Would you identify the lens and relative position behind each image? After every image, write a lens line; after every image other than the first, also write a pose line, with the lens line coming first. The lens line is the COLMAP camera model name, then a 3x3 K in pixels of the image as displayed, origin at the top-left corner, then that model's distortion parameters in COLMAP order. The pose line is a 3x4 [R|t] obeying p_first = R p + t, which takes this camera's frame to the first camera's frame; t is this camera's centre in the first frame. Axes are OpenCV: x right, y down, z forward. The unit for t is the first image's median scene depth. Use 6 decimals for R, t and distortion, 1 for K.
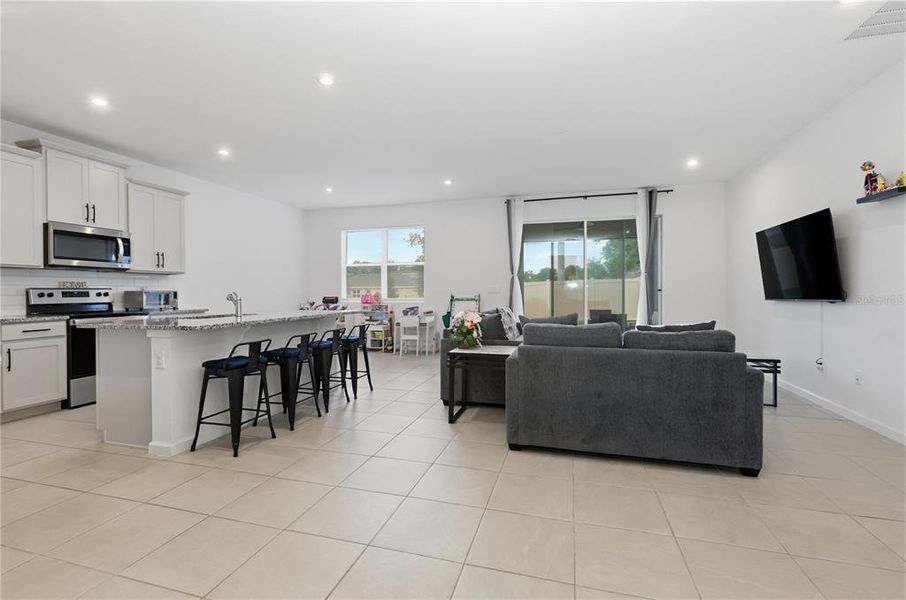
lens RADIAL K [[411.0, 0, 458.2], [0, 411.0, 295.7], [0, 0, 1]] dist [0.001453, 0.000133]
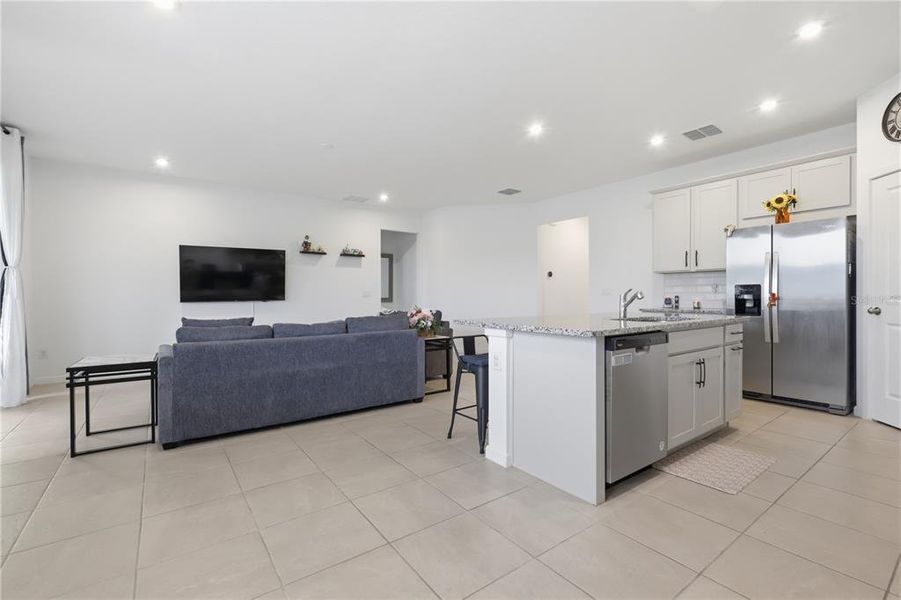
lens RADIAL K [[398.0, 0, 451.5], [0, 398.0, 298.6], [0, 0, 1]] dist [0.005191, 0.000460]
pose [[-0.793162, 0.005096, 0.608990, -0.618087], [0.015078, 0.999823, 0.011271, -0.003199], [-0.608825, 0.018122, -0.793098, 1.543959]]
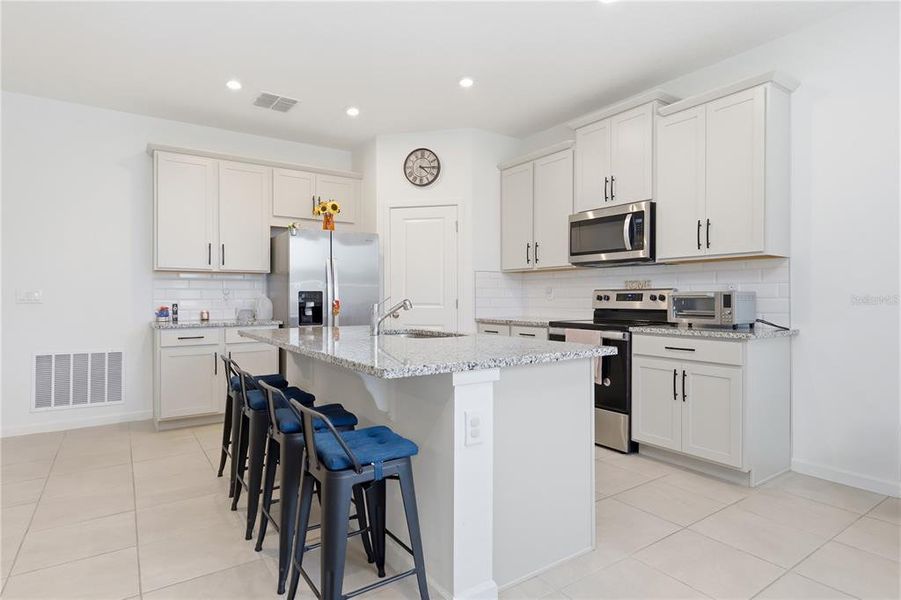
lens RADIAL K [[482.9, 0, 450.1], [0, 482.9, 297.7], [0, 0, 1]] dist [-0.000178, -0.000633]
pose [[-0.640373, 0.010180, -0.767996, -0.028683], [0.000311, 0.999916, 0.012995, -0.013879], [0.768064, 0.008083, -0.640322, 1.286372]]
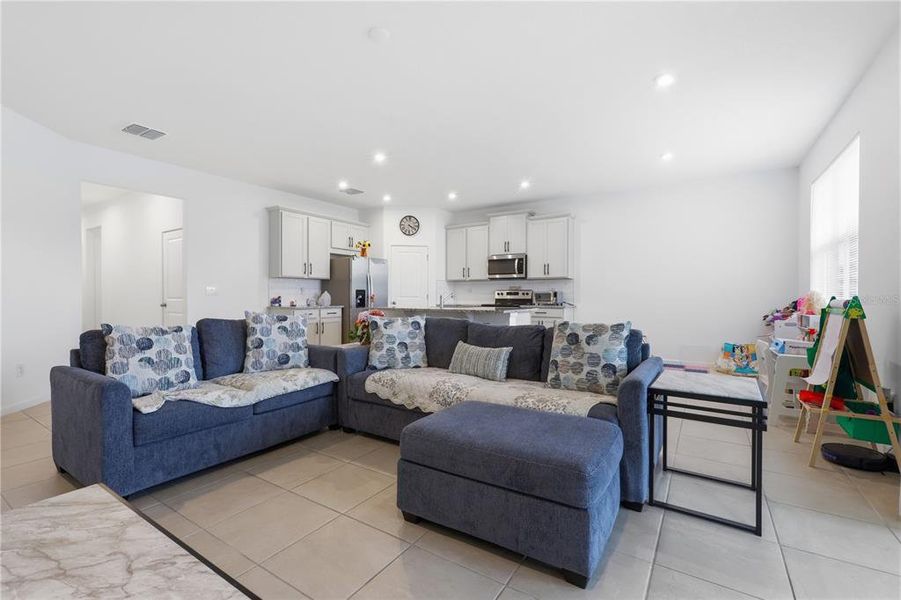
lens RADIAL K [[398.0, 0, 450.7], [0, 398.0, 299.9], [0, 0, 1]] dist [0.005191, 0.000460]
pose [[-0.295237, 0.014629, -0.955312, 0.750988], [-0.007296, 0.999819, 0.017566, -0.004344], [0.955396, 0.012156, -0.295077, 1.218783]]
